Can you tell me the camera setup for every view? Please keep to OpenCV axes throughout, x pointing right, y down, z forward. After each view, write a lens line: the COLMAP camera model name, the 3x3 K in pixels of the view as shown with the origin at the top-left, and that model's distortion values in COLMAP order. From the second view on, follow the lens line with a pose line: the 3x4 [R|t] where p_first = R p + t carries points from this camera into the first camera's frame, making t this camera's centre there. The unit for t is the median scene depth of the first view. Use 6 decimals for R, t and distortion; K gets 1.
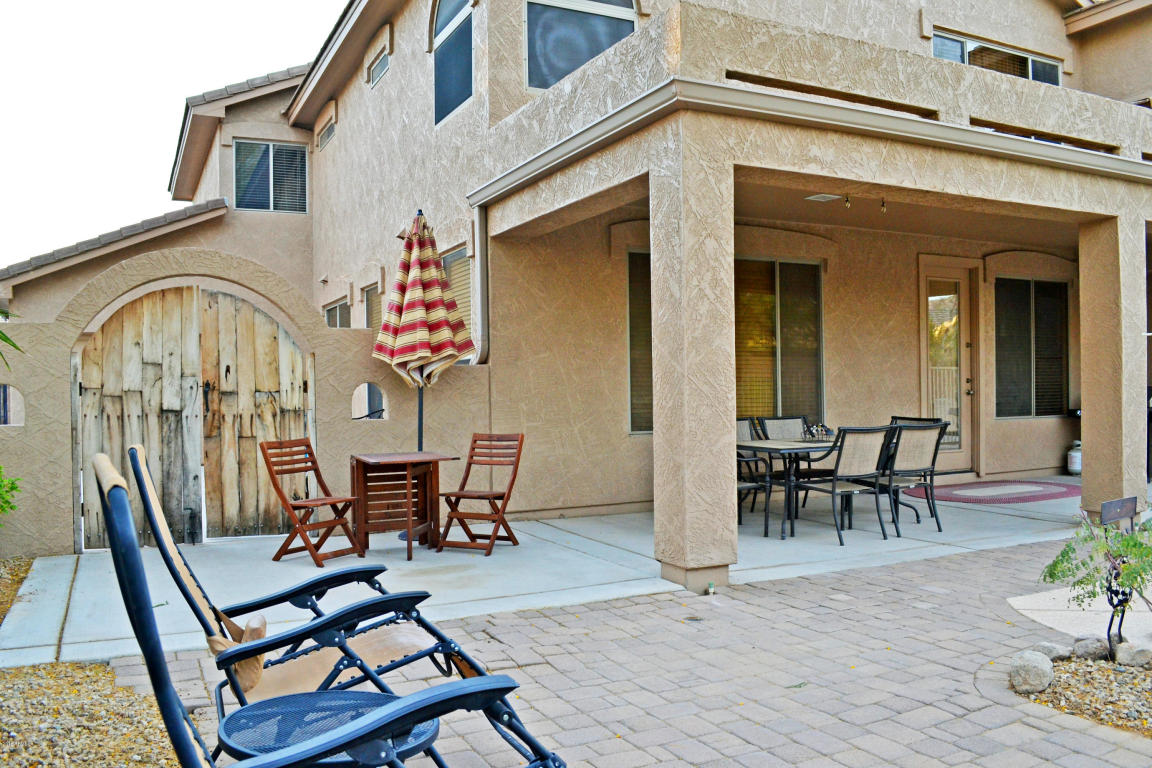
lens RADIAL K [[932.9, 0, 573.3], [0, 932.9, 390.1], [0, 0, 1]] dist [-0.077994, 0.007142]
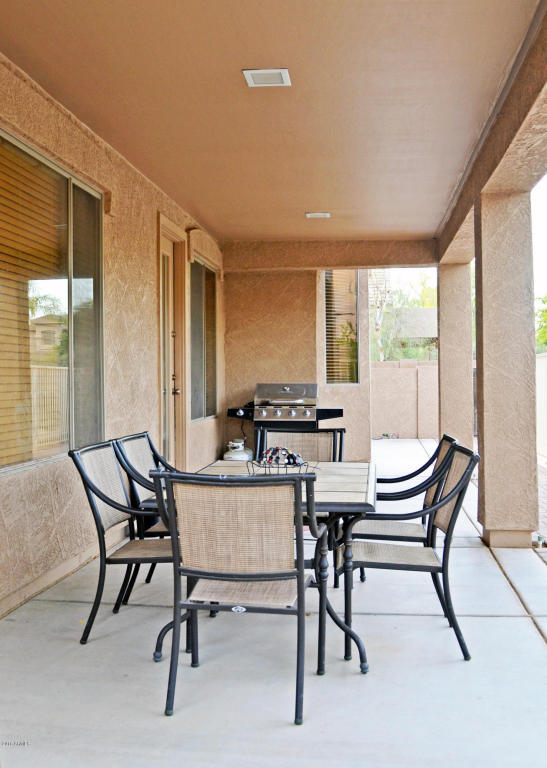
lens RADIAL K [[826.0, 0, 271.7], [0, 826.0, 376.3], [0, 0, 1]] dist [-0.020554, 0.000000]
pose [[0.551072, 0.003826, 0.834449, -0.189724], [0.007354, 0.999928, -0.009441, -0.005448], [-0.834425, 0.011339, 0.551005, 0.719741]]
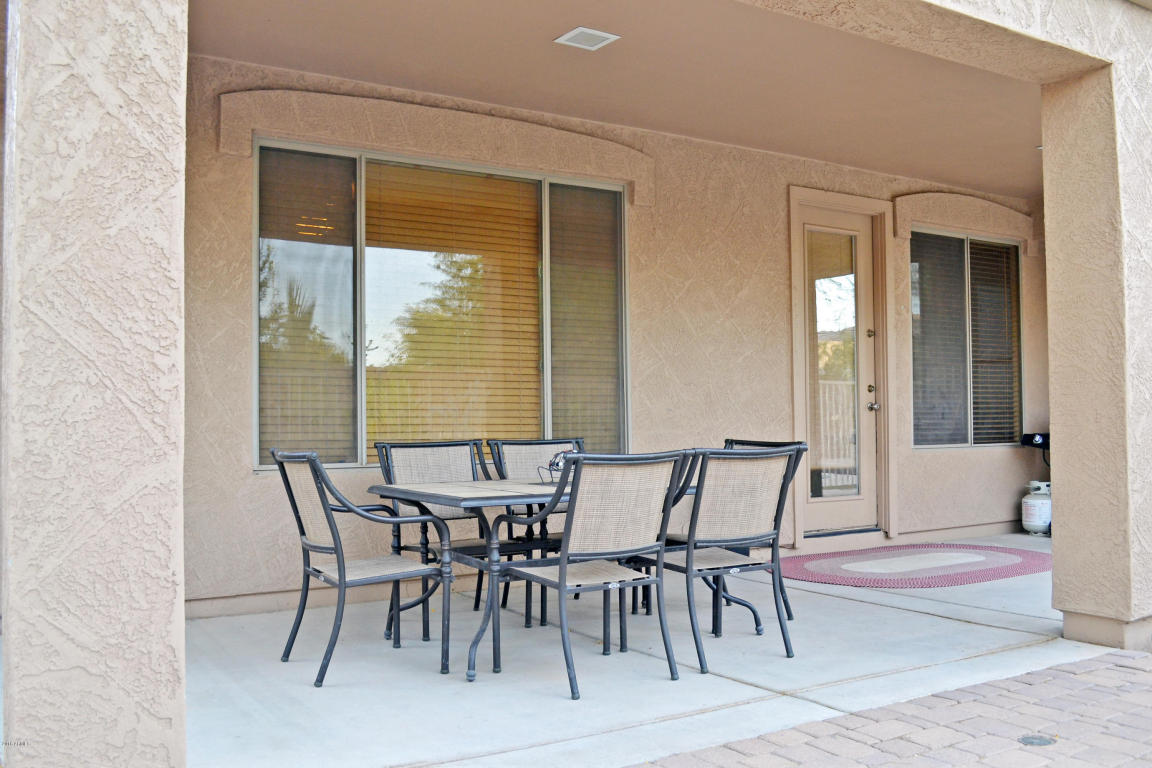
lens RADIAL K [[1060.0, 0, 573.6], [0, 1060.0, 390.1], [0, 0, 1]] dist [-0.062098, 0.000000]
pose [[0.995233, 0.005562, 0.097363, 0.207739], [-0.002229, 0.999409, -0.034312, 0.022907], [-0.097496, 0.033932, 0.994657, 0.394732]]
